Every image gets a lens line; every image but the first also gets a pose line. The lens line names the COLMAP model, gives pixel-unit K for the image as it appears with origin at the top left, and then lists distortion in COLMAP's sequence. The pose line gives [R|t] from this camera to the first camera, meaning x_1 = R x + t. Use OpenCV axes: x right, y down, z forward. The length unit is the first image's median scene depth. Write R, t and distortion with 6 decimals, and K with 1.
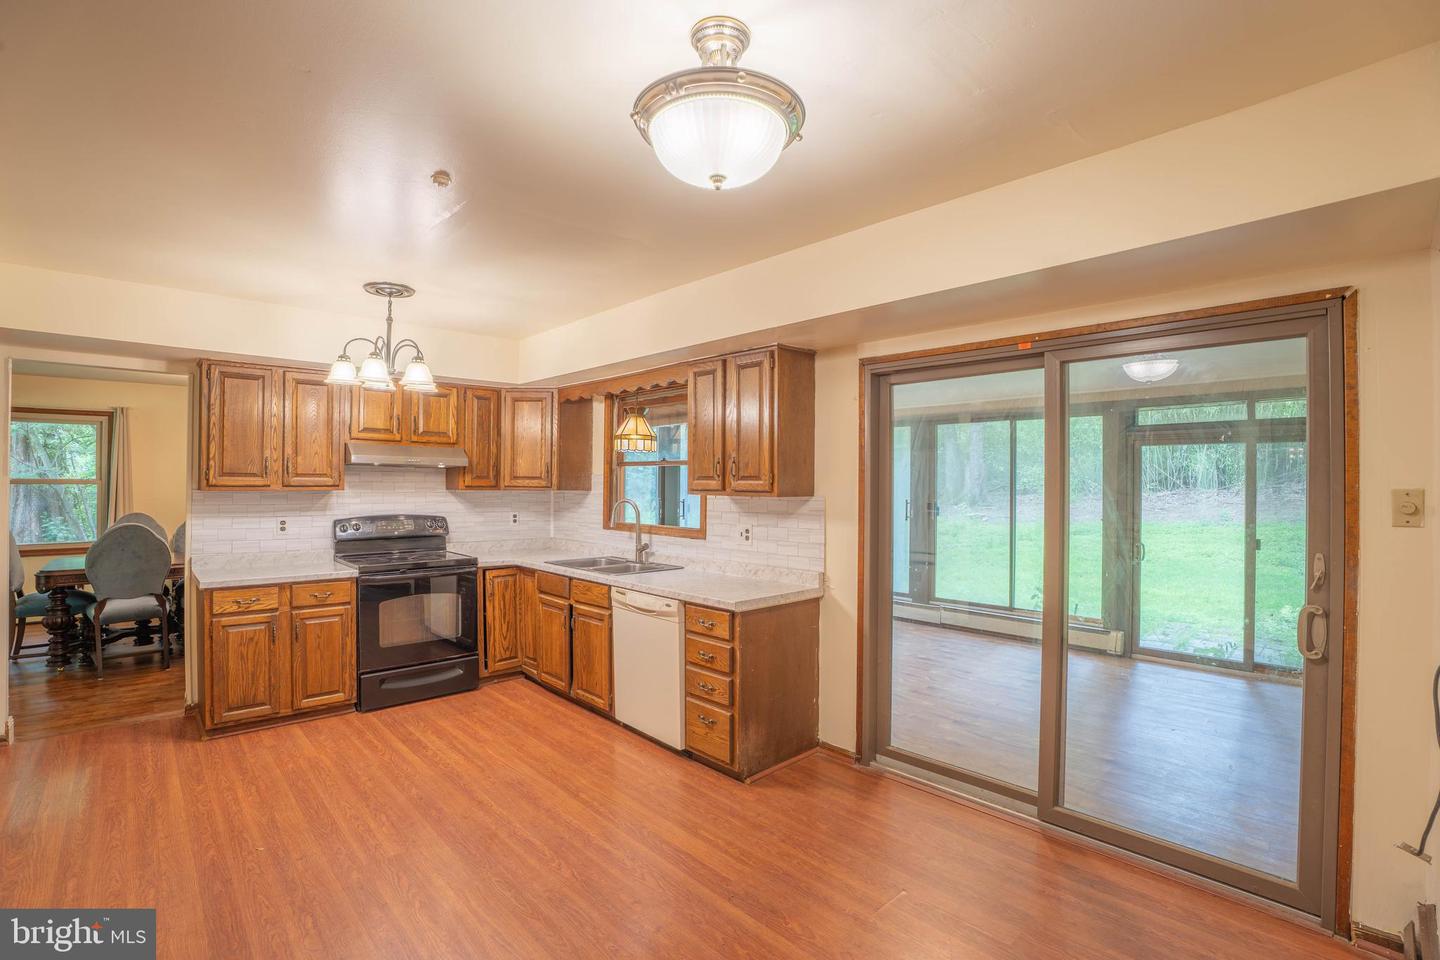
lens RADIAL K [[661.3, 0, 718.3], [0, 661.3, 481.4], [0, 0, 1]] dist [-0.080759, 0.023150]
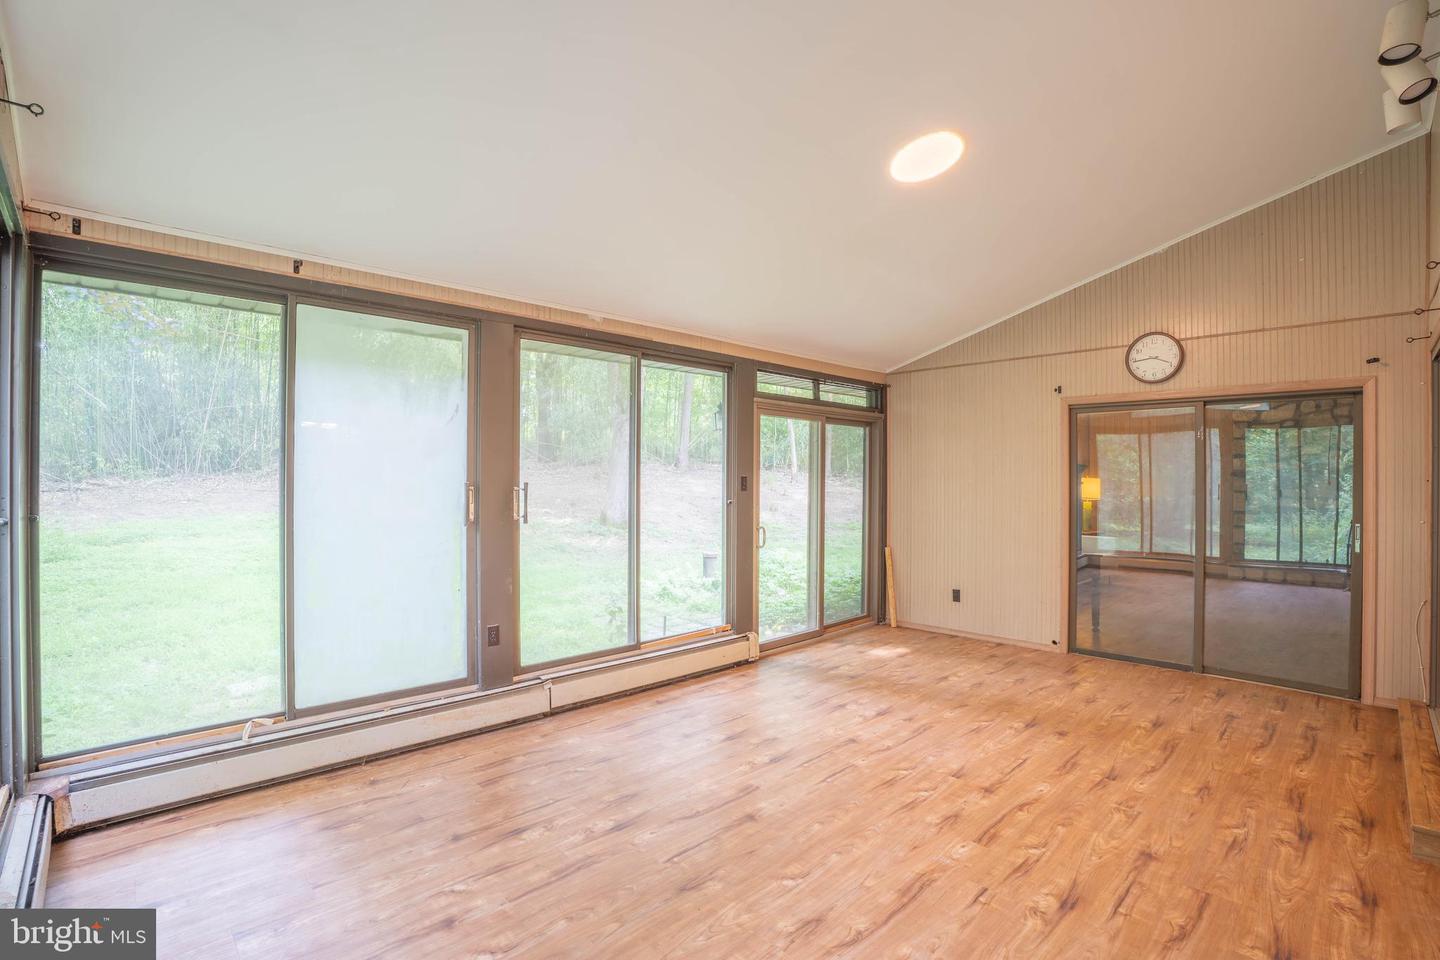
lens RADIAL K [[661.3, 0, 718.3], [0, 661.3, 481.4], [0, 0, 1]] dist [-0.080759, 0.023150]
pose [[-0.009487, -0.009172, 0.999913, -0.244343], [-0.006495, 0.999937, 0.009110, 0.027689], [-0.999934, -0.006408, -0.009546, 1.065306]]
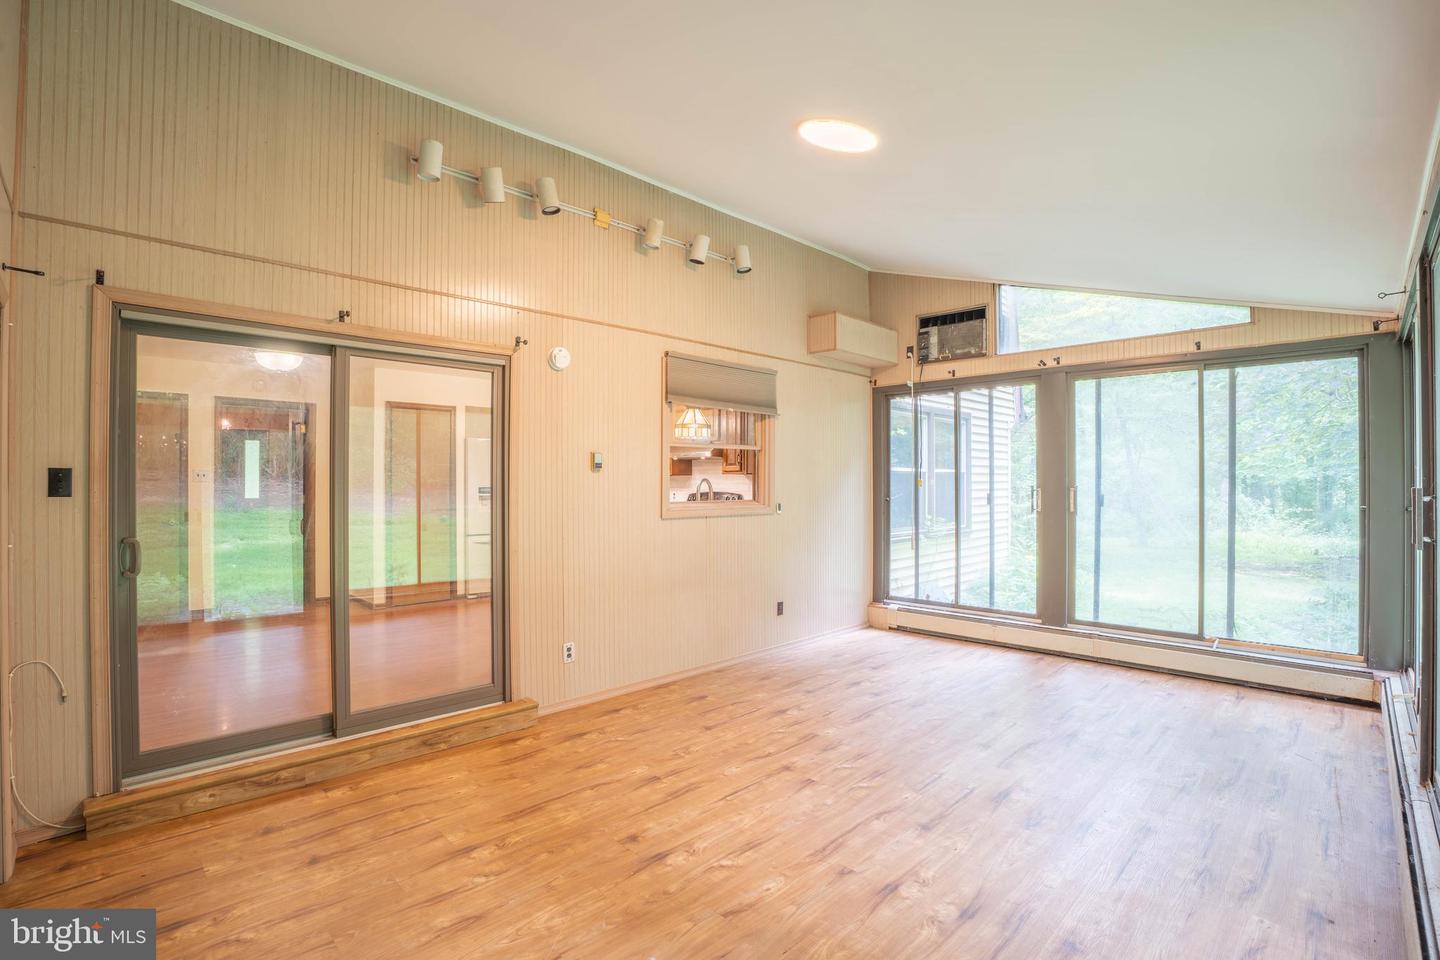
lens RADIAL K [[661.3, 0, 718.3], [0, 661.3, 481.4], [0, 0, 1]] dist [-0.080759, 0.023150]
pose [[0.021441, -0.010345, -0.999717, 0.811224], [0.003231, 0.999942, -0.010278, 0.034269], [0.999765, -0.003010, 0.021474, 0.777807]]
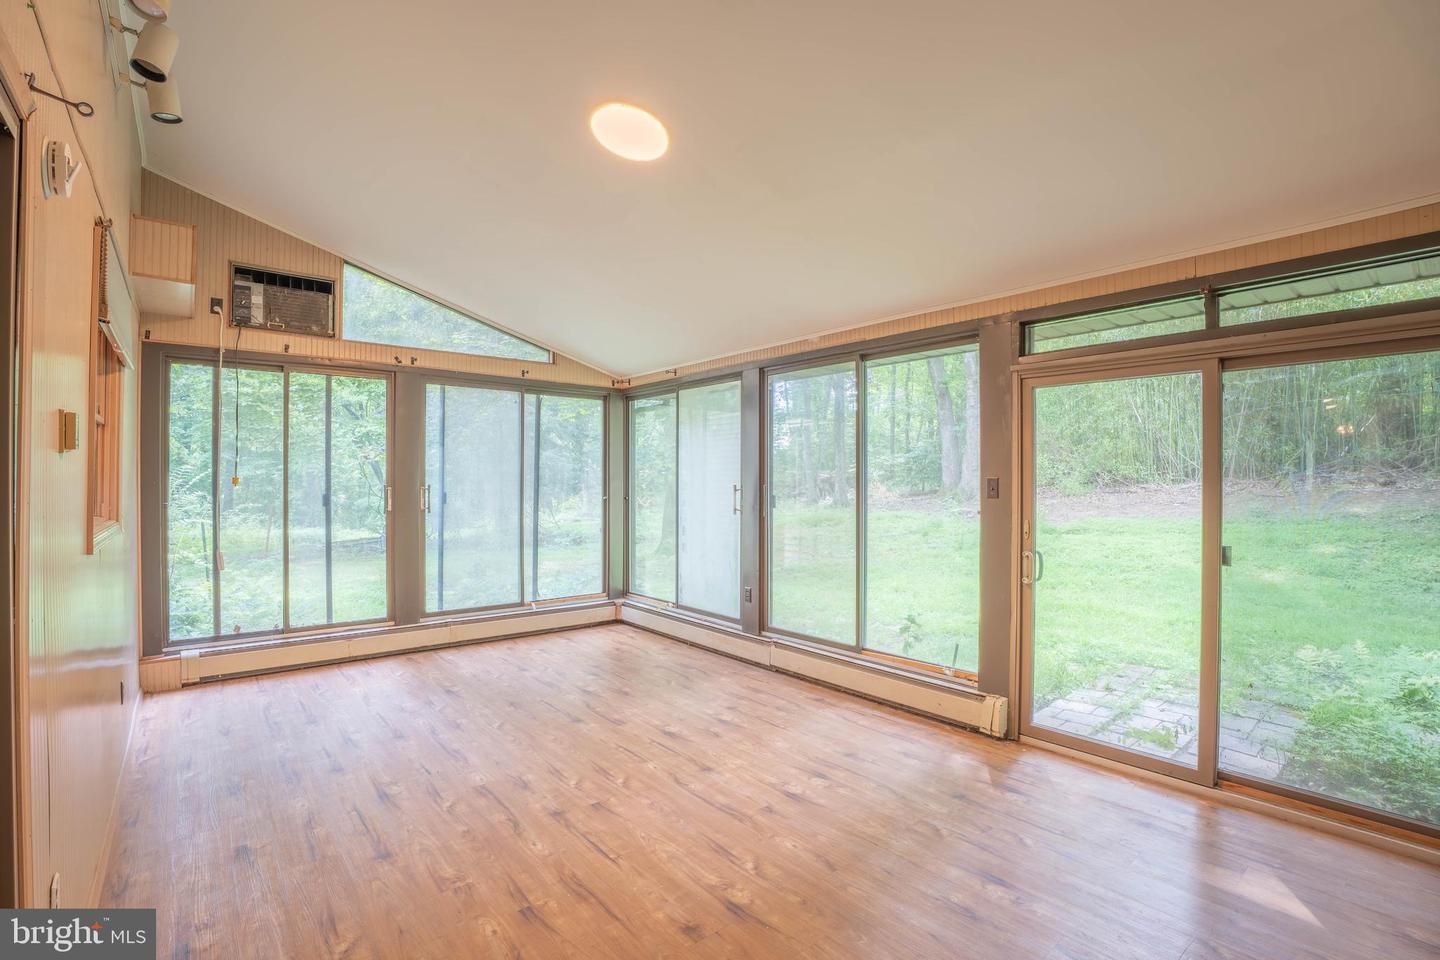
lens RADIAL K [[661.3, 0, 718.3], [0, 661.3, 481.4], [0, 0, 1]] dist [-0.080759, 0.023150]
pose [[0.998183, -0.005430, -0.060006, 0.403112], [0.005583, 0.999982, 0.002387, 0.028309], [0.059992, -0.002717, 0.998195, 0.381561]]
